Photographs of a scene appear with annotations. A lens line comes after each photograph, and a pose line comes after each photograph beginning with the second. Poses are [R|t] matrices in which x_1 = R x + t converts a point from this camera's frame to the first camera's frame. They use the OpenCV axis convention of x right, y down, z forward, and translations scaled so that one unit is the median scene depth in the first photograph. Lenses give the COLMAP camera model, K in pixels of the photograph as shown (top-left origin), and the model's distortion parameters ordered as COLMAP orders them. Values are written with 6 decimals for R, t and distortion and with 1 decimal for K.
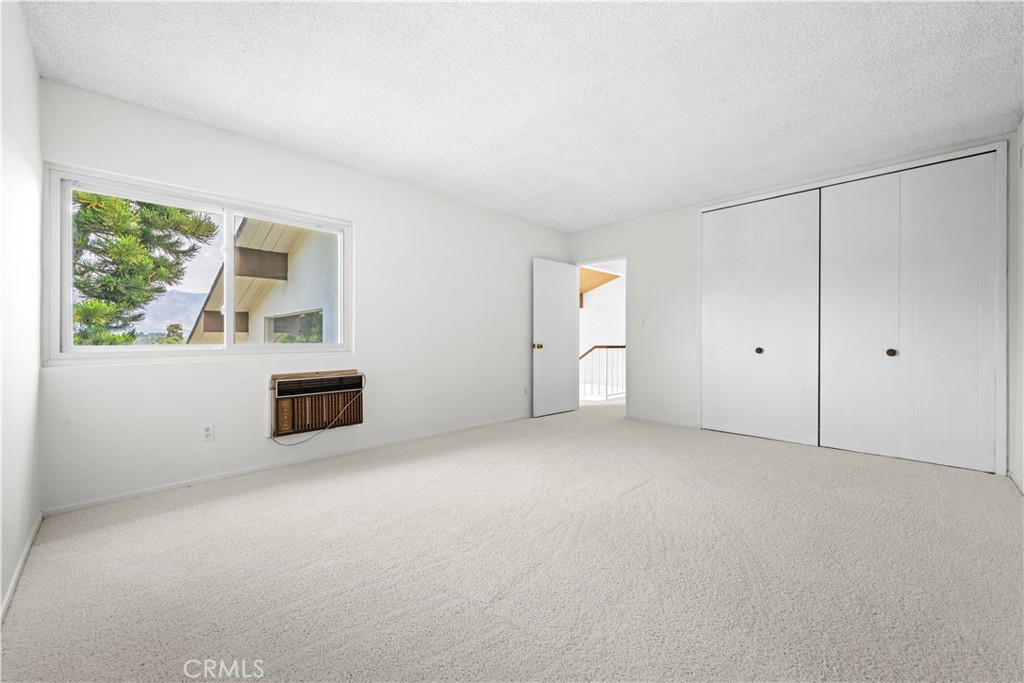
lens RADIAL K [[400.6, 0, 512.0], [0, 400.6, 341.5], [0, 0, 1]] dist [0.001243, -0.000304]
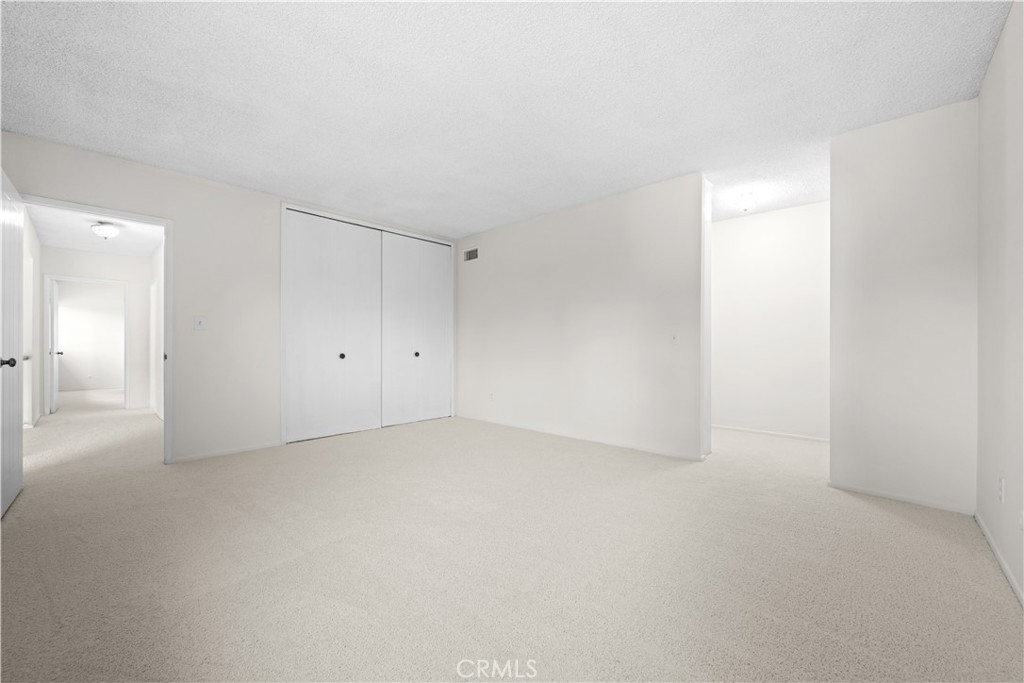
lens RADIAL K [[400.6, 0, 512.0], [0, 400.6, 341.5], [0, 0, 1]] dist [0.001243, -0.000304]
pose [[-0.031523, 0.002830, 0.999499, -0.509253], [-0.001507, 0.999995, -0.002879, -0.015554], [-0.999502, -0.001597, -0.031518, 0.564011]]
